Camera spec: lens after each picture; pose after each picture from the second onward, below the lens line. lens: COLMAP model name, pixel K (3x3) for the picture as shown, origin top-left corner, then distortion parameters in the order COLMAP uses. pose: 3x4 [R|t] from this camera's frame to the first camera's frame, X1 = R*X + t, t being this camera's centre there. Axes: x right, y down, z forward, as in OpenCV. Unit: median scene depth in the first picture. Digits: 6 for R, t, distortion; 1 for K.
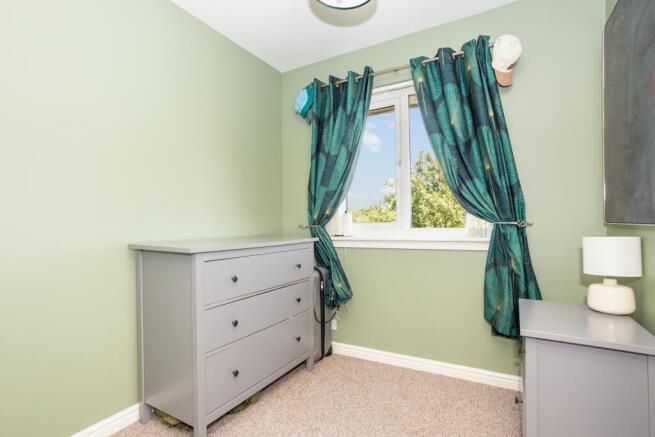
lens RADIAL K [[318.9, 0, 322.7], [0, 318.9, 219.2], [0, 0, 1]] dist [-0.042504, 0.027480]
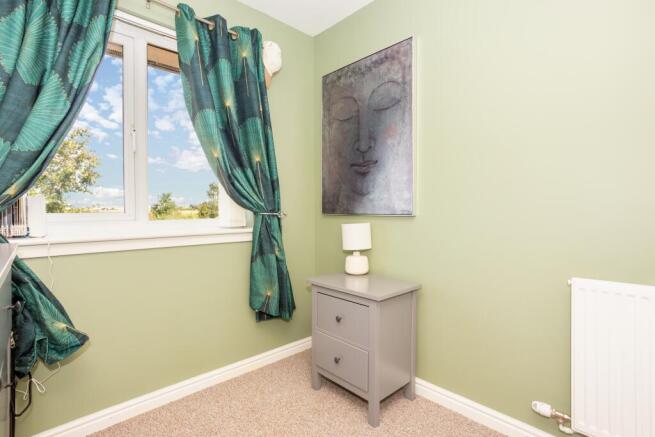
lens RADIAL K [[318.9, 0, 322.7], [0, 318.9, 219.2], [0, 0, 1]] dist [-0.042504, 0.027480]
pose [[0.306919, -0.009397, 0.951689, -0.395615], [-0.009310, 0.999874, 0.012876, 0.012453], [-0.951690, -0.012812, 0.306793, 0.472544]]
